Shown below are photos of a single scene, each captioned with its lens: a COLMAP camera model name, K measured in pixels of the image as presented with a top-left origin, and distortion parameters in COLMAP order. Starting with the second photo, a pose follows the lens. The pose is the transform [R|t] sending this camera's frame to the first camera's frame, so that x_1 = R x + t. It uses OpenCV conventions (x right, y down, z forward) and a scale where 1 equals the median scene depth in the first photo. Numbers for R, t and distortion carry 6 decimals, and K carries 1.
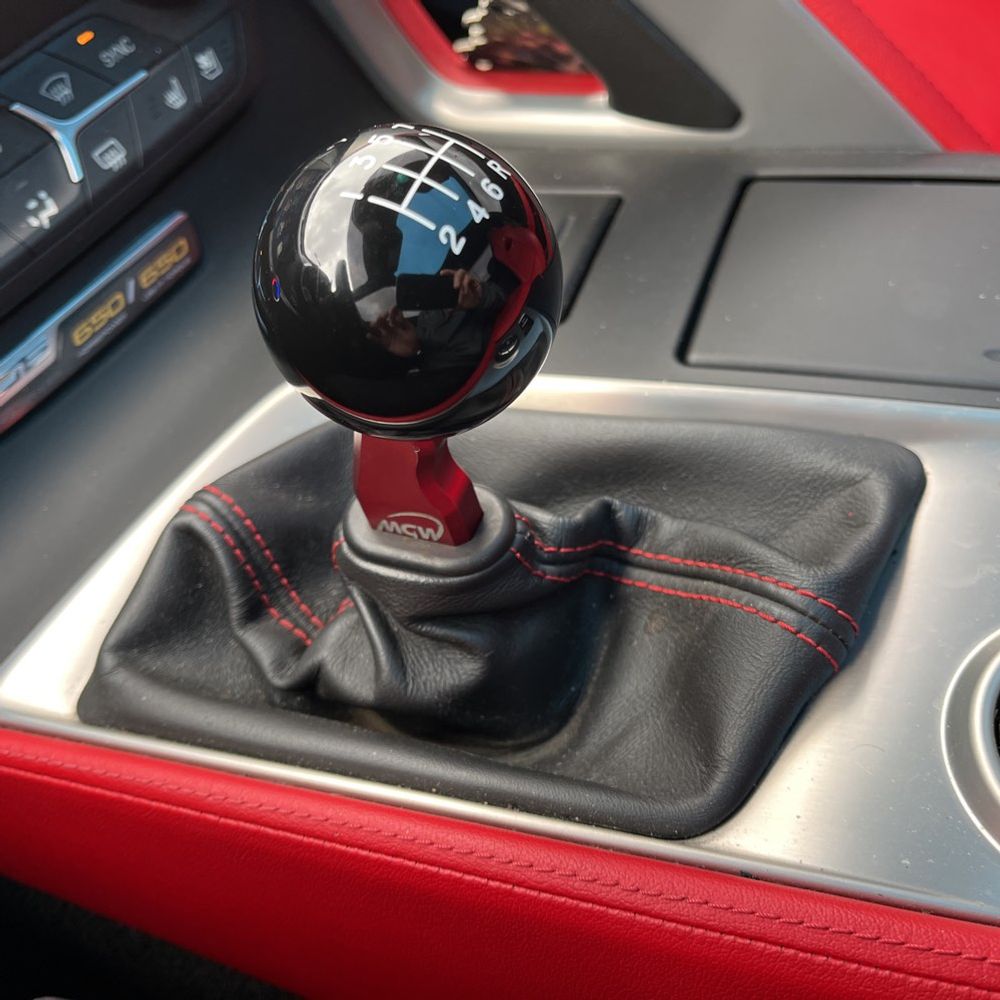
lens RADIAL K [[1018.2, 0, 498.0], [0, 1018.2, 504.4], [0, 0, 1]] dist [0.024025, -0.009180]
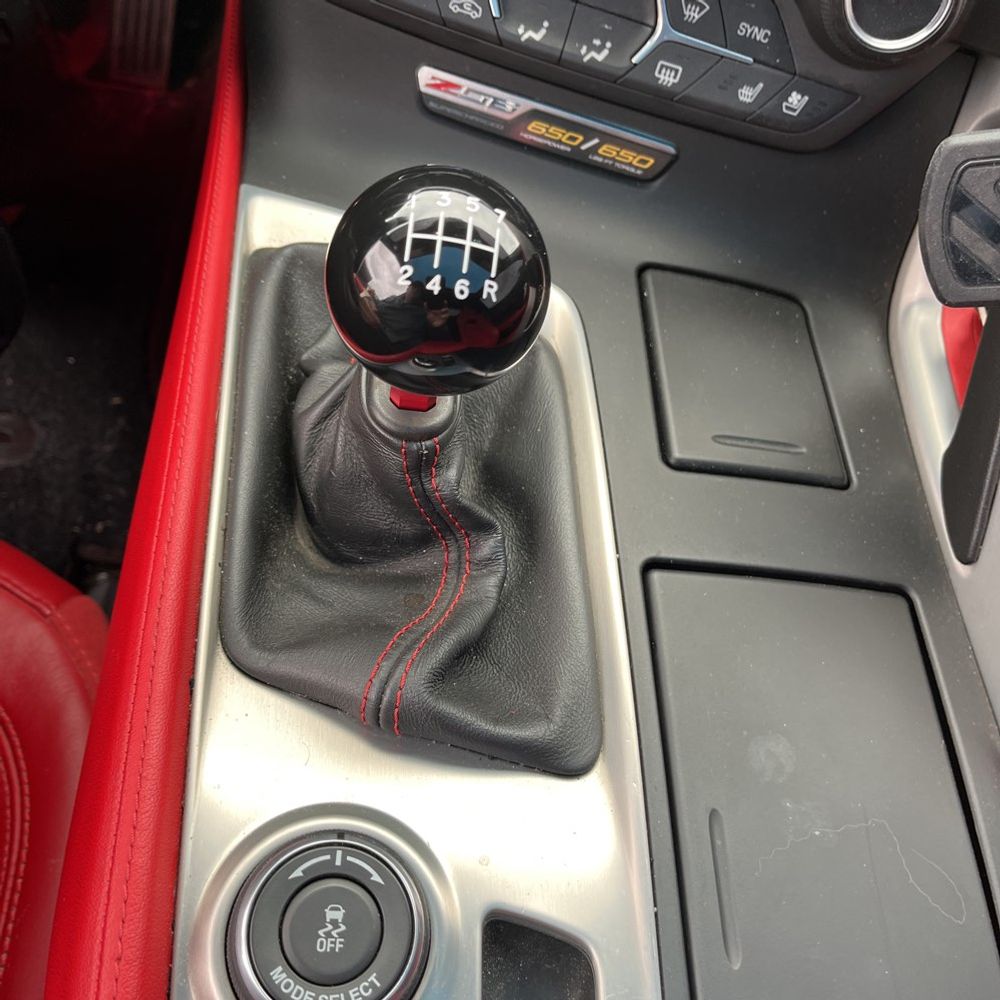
lens RADIAL K [[1026.4, 0, 479.2], [0, 1026.4, 497.6], [0, 0, 1]] dist [0.006131, -0.015731]
pose [[0.304911, 0.915850, -0.261242, 0.331454], [-0.866845, 0.380497, 0.322184, -0.354209], [0.394474, 0.128219, 0.909918, -0.122234]]
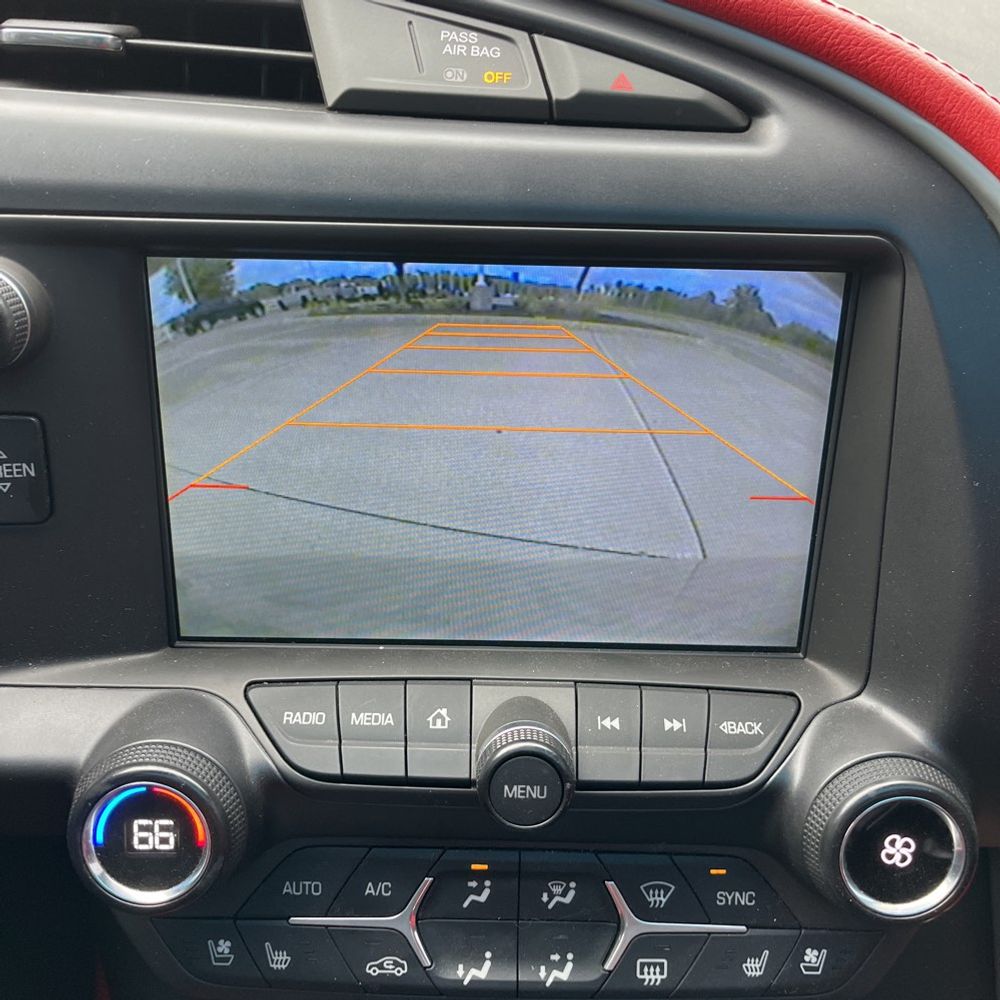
lens RADIAL K [[1018.2, 0, 498.0], [0, 1018.2, 504.4], [0, 0, 1]] dist [0.024025, -0.009180]
pose [[0.558003, 0.570844, -0.602304, -0.132854], [-0.721707, 0.692082, -0.012690, -0.537154], [0.409600, 0.441768, 0.798166, -0.019184]]
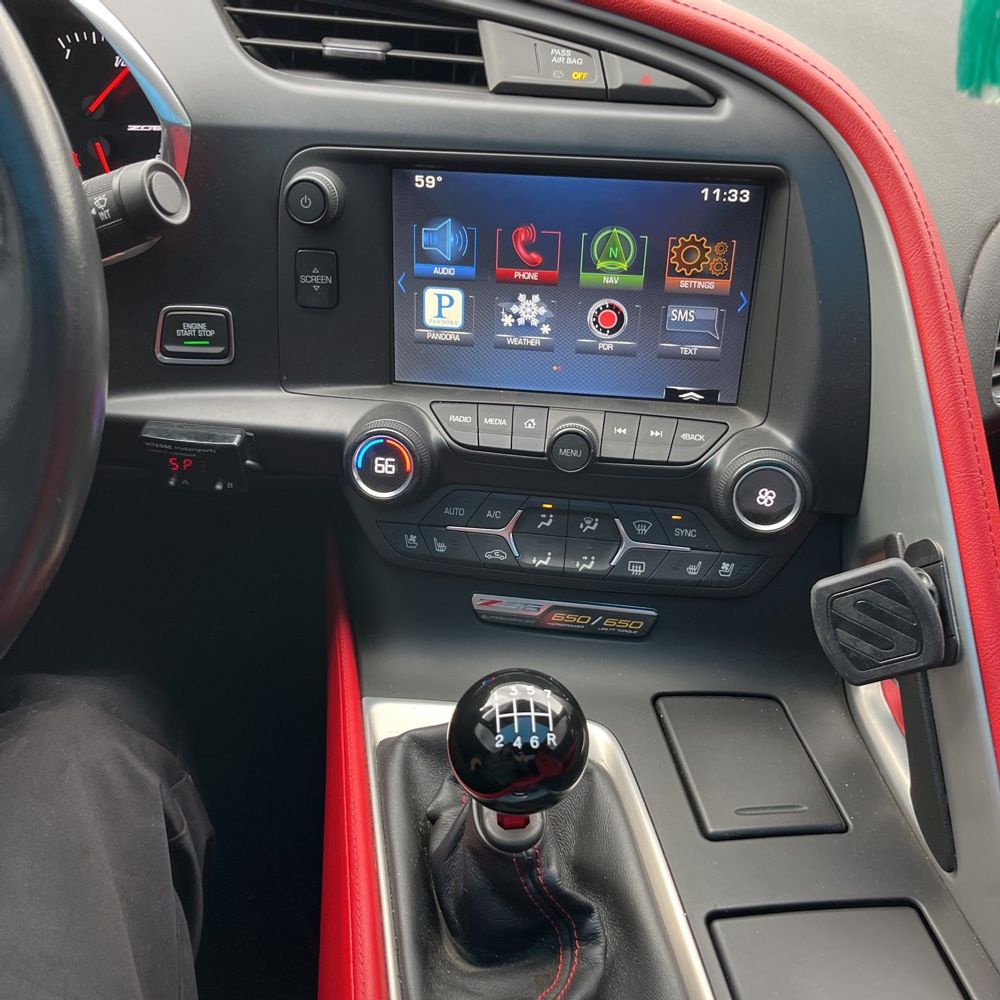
lens RADIAL K [[1004.1, 0, 479.1], [0, 1004.1, 498.5], [0, 0, 1]] dist [0.055556, -0.109396]
pose [[0.438038, 0.648750, -0.622291, 0.527556], [-0.751265, 0.644342, 0.142914, -0.471683], [0.493684, 0.404904, 0.769629, -0.549701]]
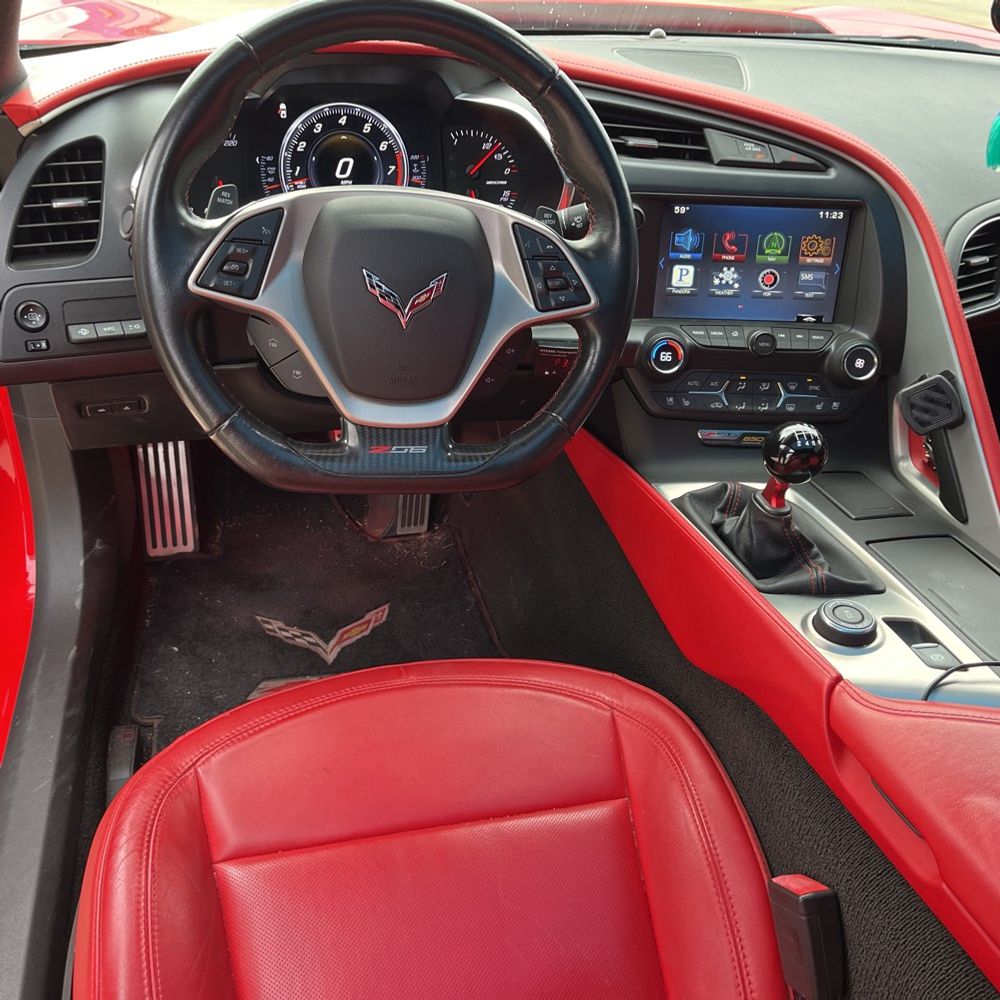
lens RADIAL K [[980.0, 0, 485.3], [0, 980.0, 502.5], [0, 0, 1]] dist [0.003372, -0.007104]
pose [[0.548054, 0.608781, -0.573605, 1.168888], [-0.729367, 0.683526, 0.028566, 0.543030], [0.409464, 0.402713, 0.818634, -2.031782]]
